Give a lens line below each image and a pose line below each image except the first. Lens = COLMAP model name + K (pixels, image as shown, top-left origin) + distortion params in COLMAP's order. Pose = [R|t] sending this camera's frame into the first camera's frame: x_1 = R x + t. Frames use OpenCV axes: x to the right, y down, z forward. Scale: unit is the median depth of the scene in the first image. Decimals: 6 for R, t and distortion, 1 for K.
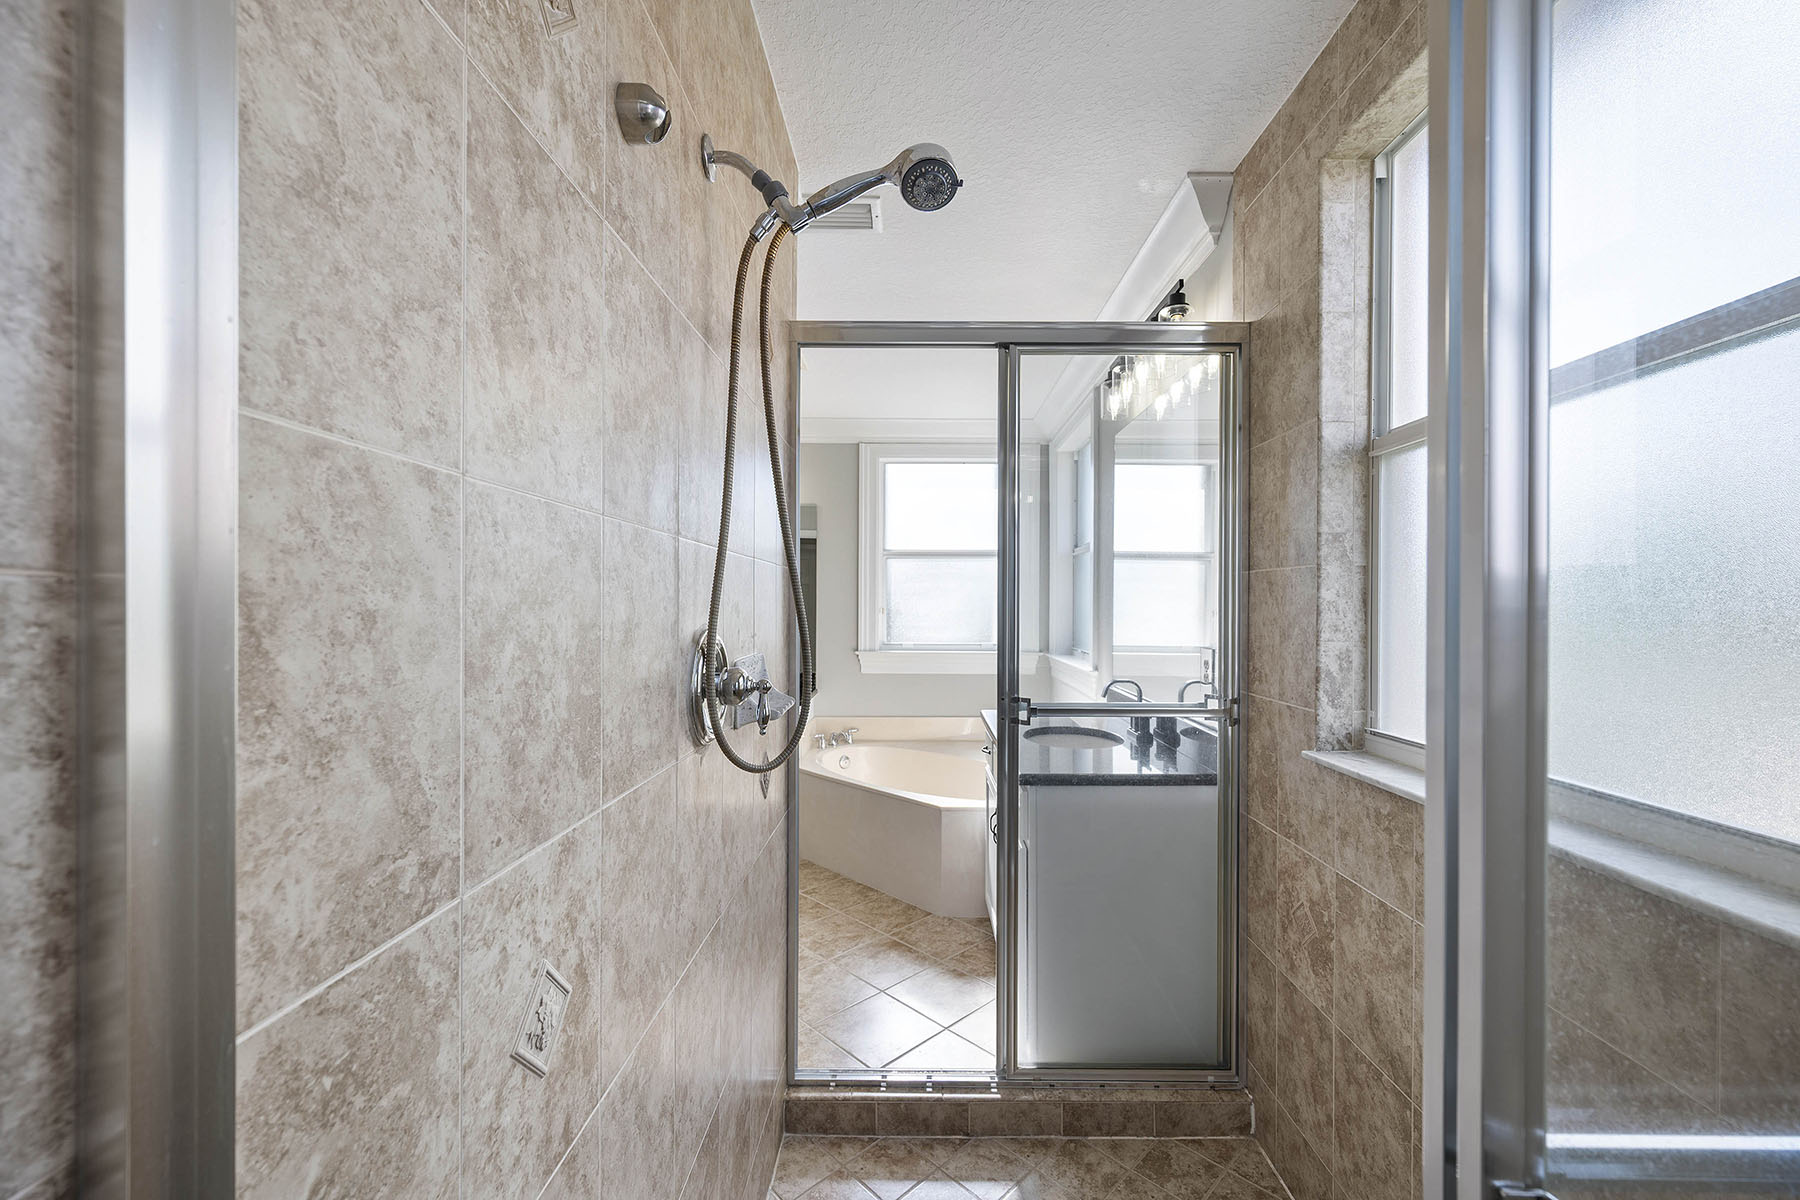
lens RADIAL K [[721.2, 0, 900.8], [0, 721.2, 603.9], [0, 0, 1]] dist [0.003665, 0.000676]
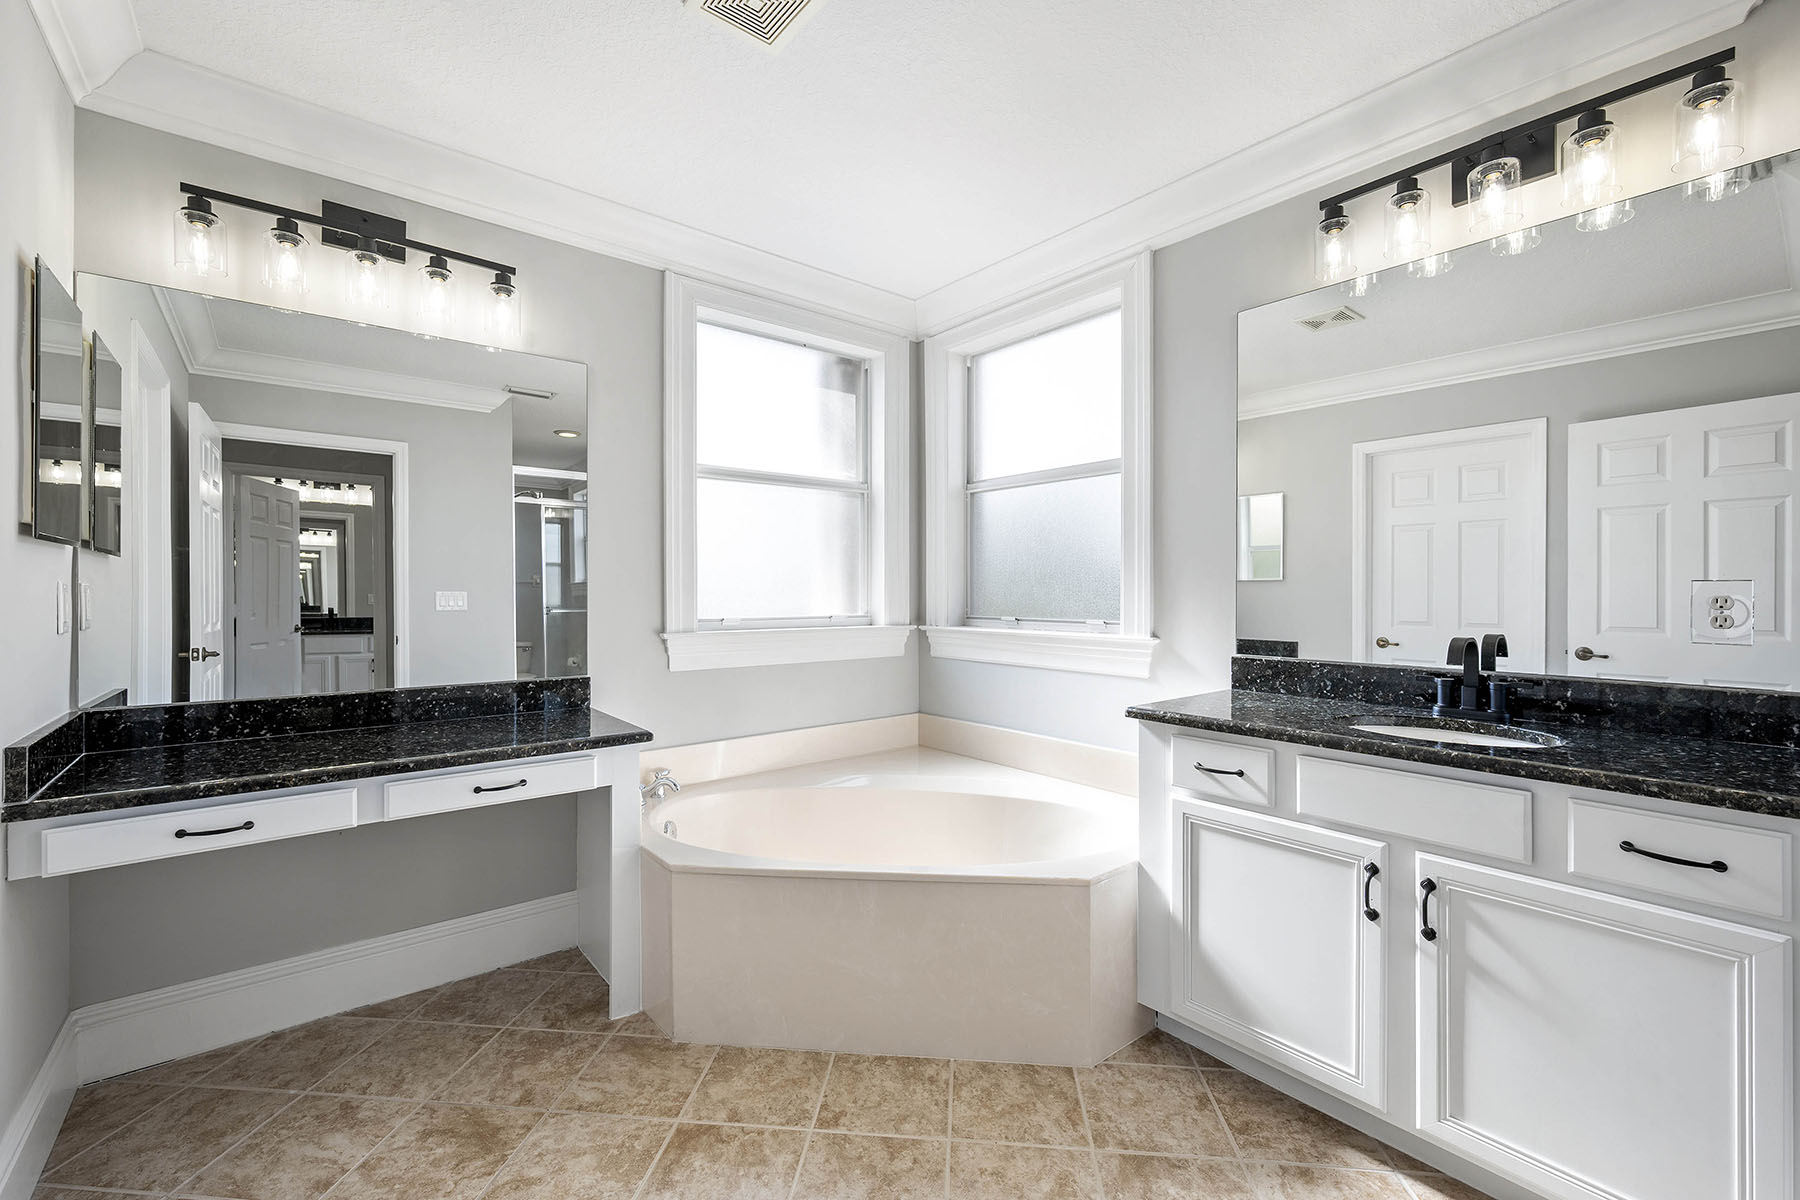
lens RADIAL K [[746.4, 0, 900.7], [0, 746.4, 592.7], [0, 0, 1]] dist [0.000671, 0.000068]
pose [[0.765706, -0.006045, 0.643162, -0.422076], [0.005622, 0.999981, 0.002705, 0.045740], [-0.643166, 0.001544, 0.765725, 0.602610]]
